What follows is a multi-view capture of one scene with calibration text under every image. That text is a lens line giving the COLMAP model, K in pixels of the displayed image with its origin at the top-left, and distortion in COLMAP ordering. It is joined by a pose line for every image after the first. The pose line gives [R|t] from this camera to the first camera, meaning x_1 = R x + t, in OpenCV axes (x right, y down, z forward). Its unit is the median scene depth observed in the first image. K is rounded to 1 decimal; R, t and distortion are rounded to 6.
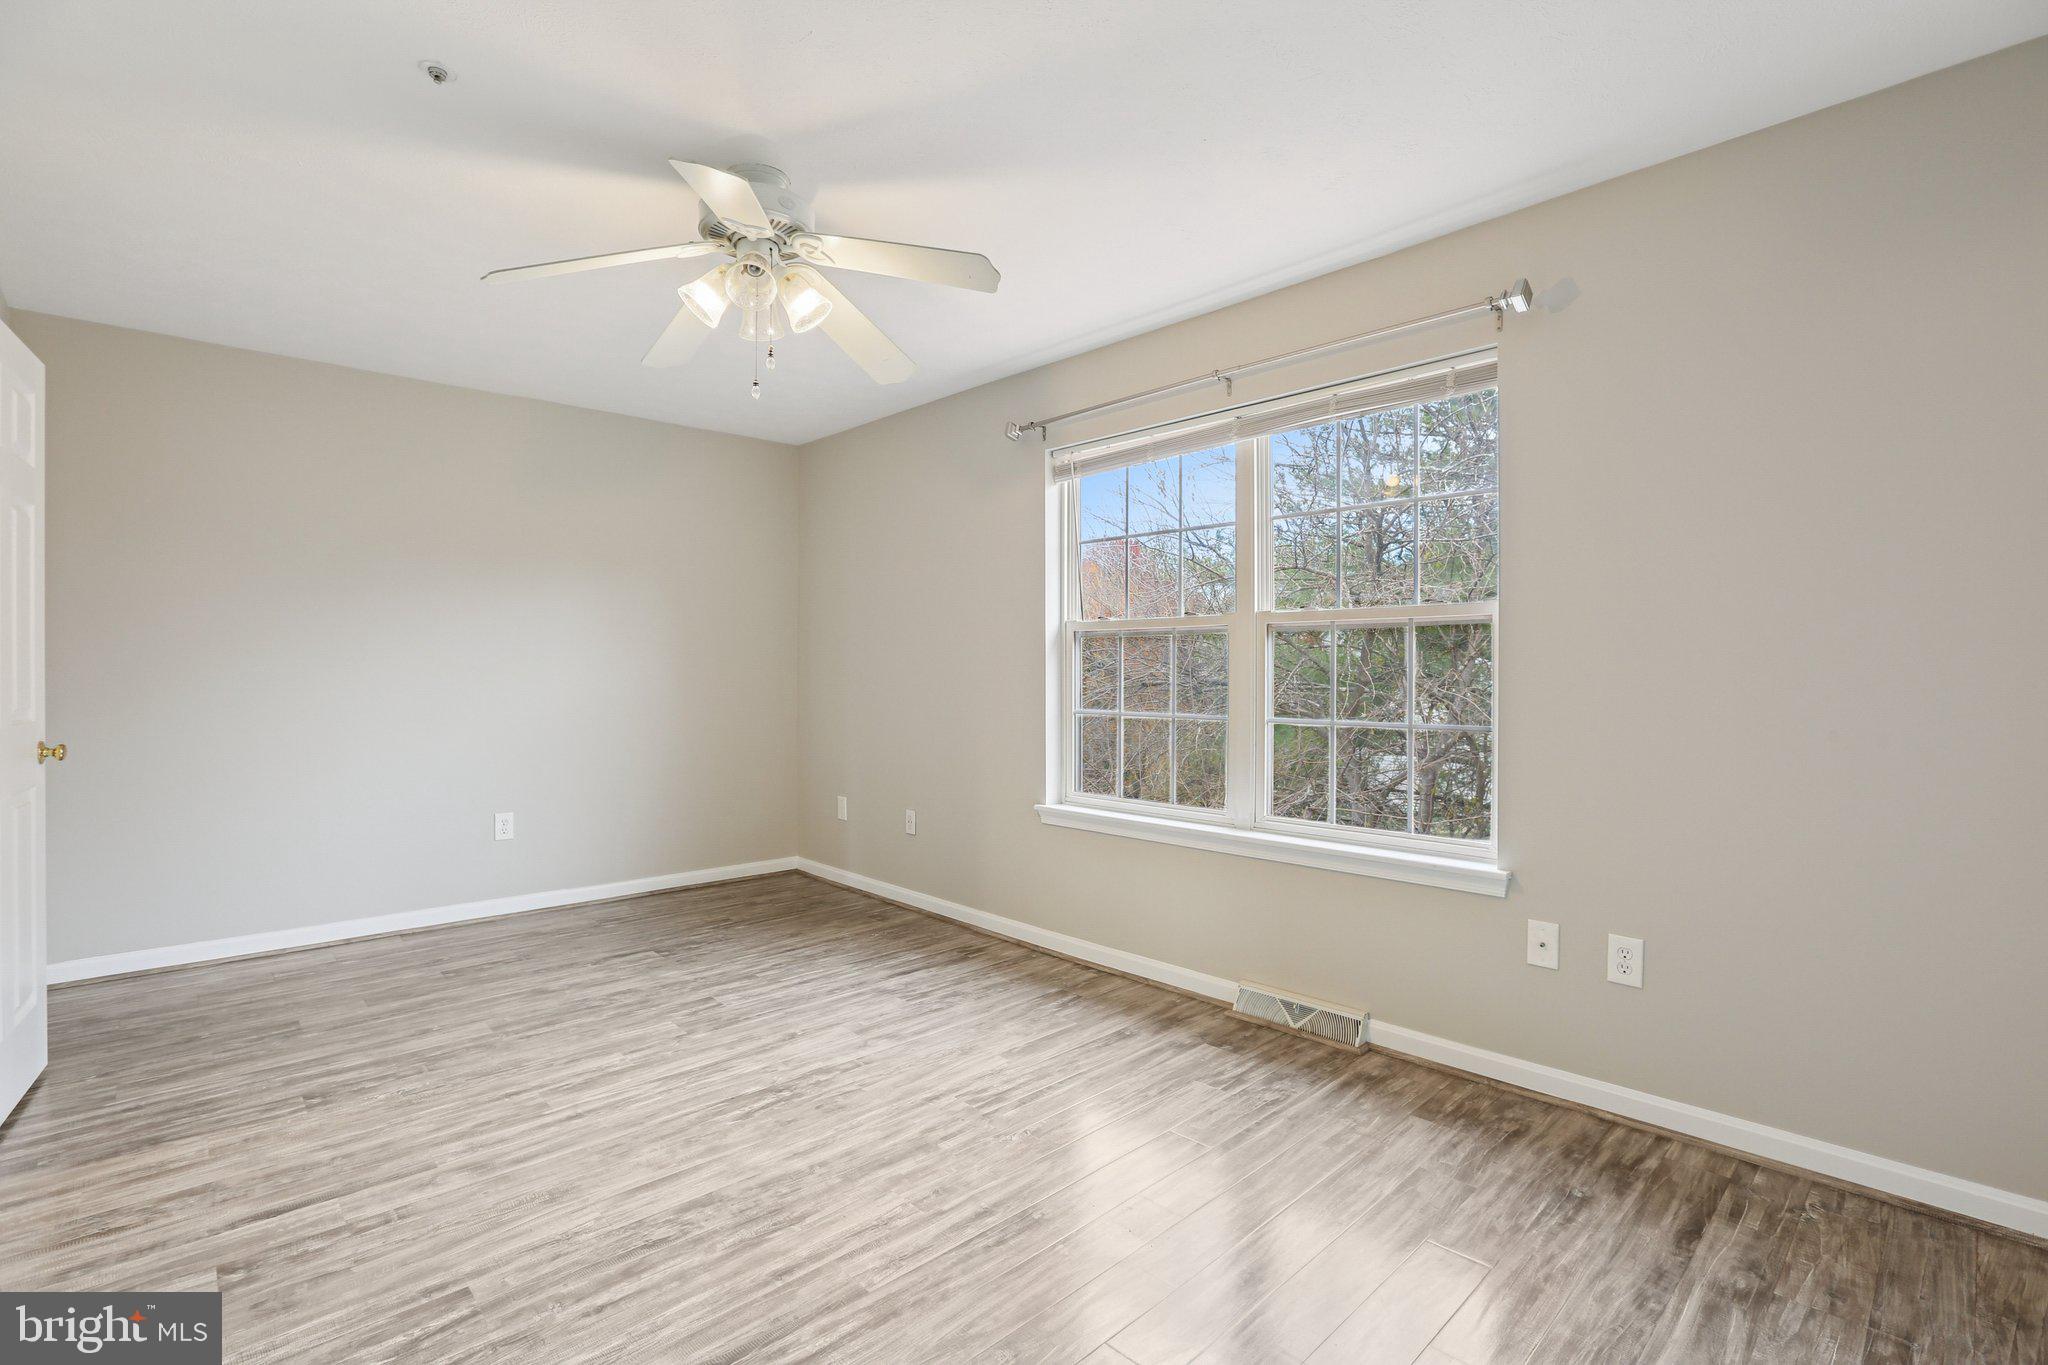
lens RADIAL K [[932.5, 0, 1024.0], [0, 932.5, 682.5], [0, 0, 1]] dist [-0.056826, 0.025540]
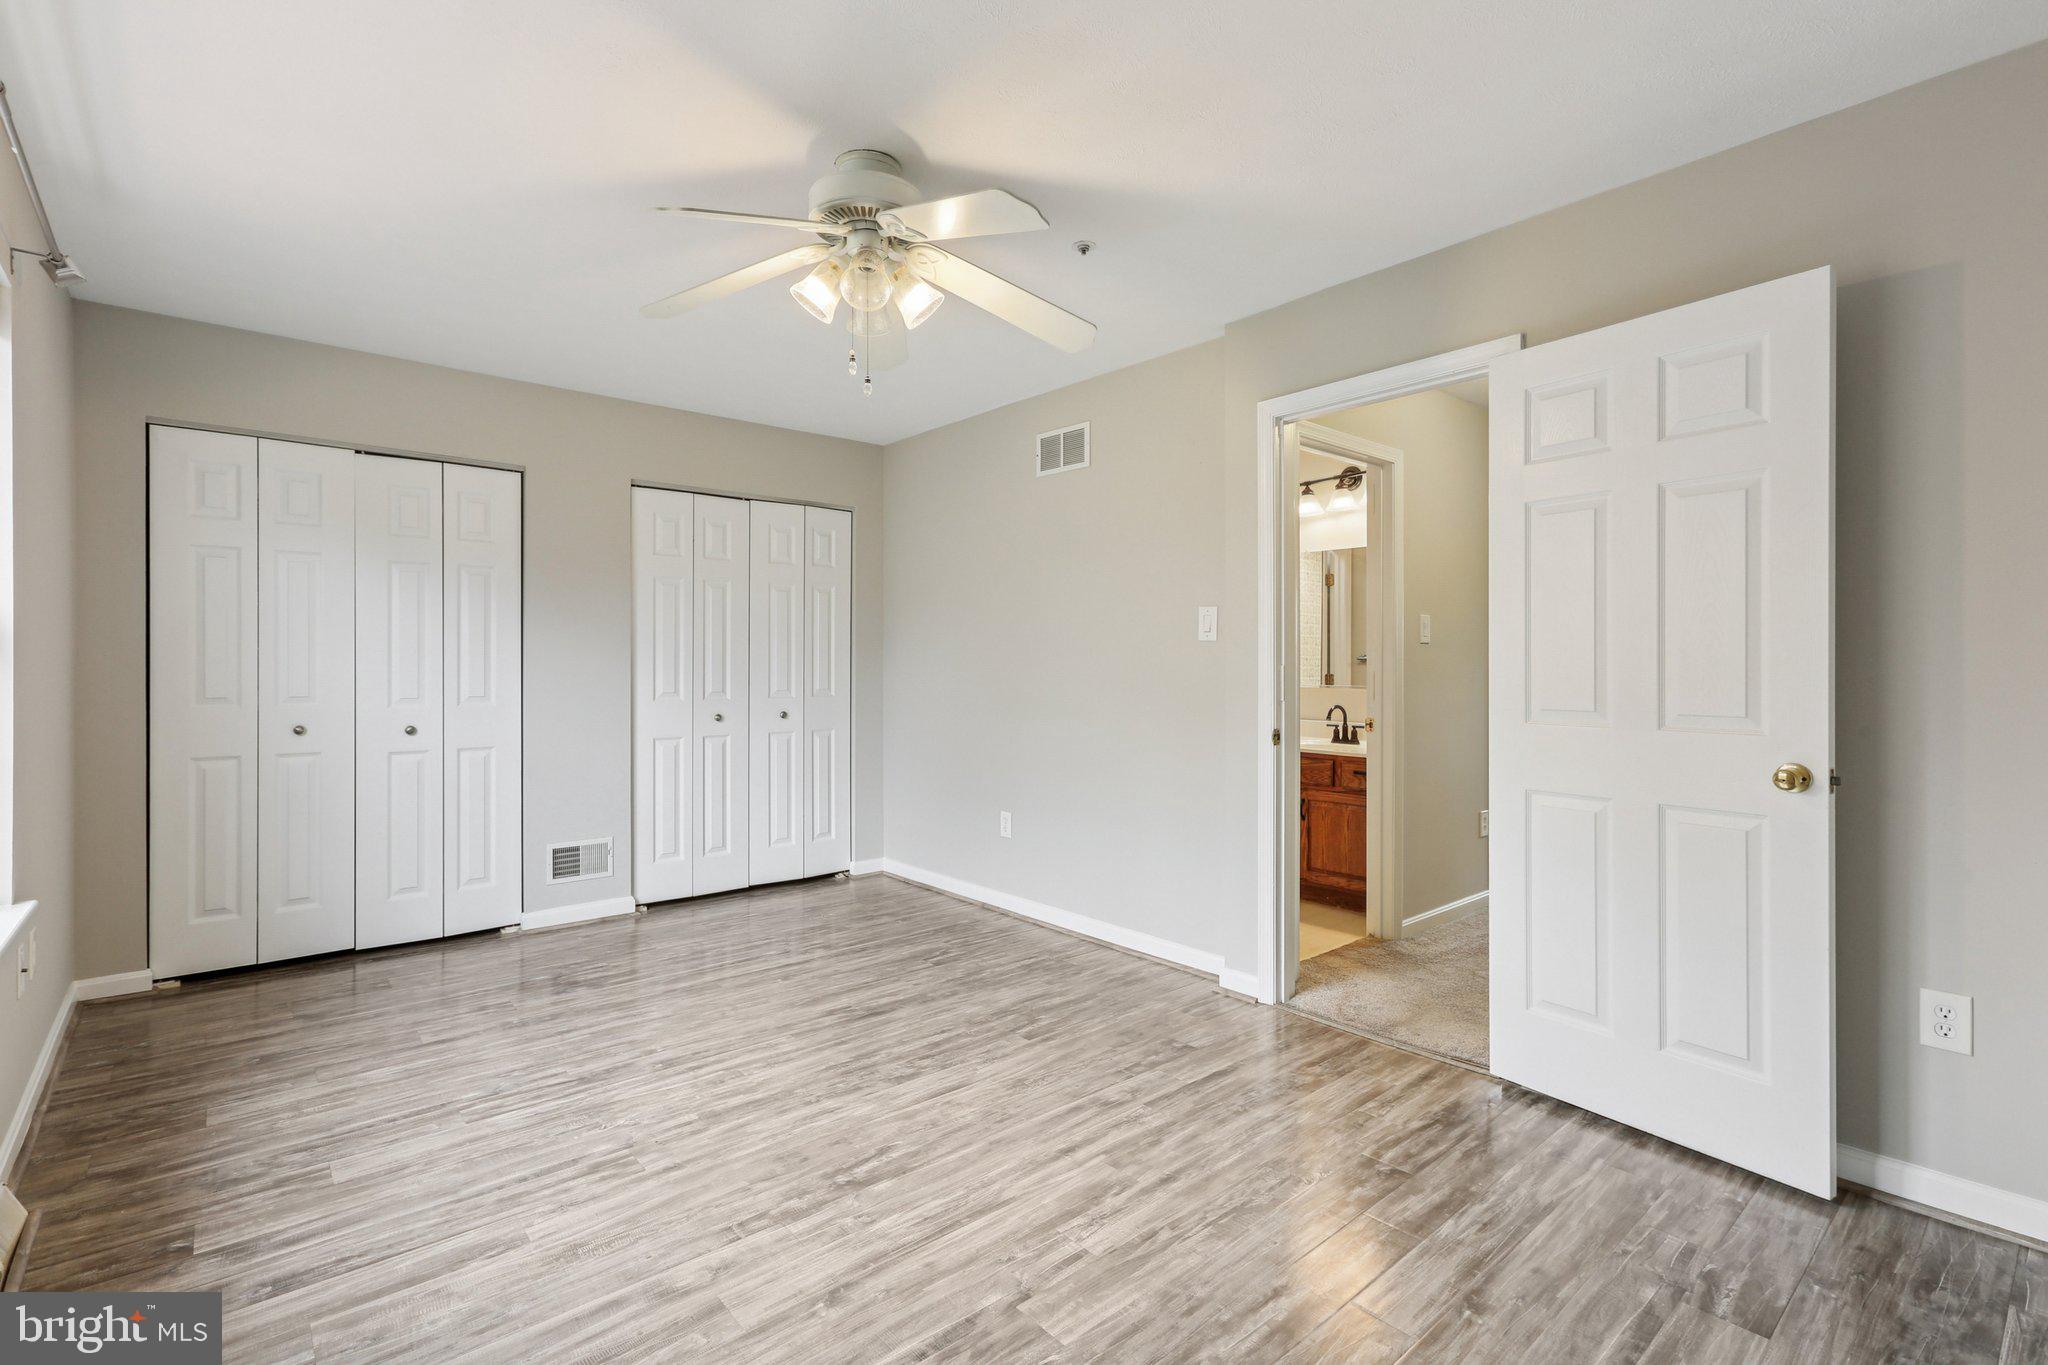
lens RADIAL K [[932.5, 0, 1024.0], [0, 932.5, 682.5], [0, 0, 1]] dist [-0.056826, 0.025540]
pose [[-0.998904, -0.005550, 0.046470, -0.501180], [-0.004167, 0.999547, 0.029790, -0.029524], [-0.046614, 0.029564, -0.998475, 1.971239]]
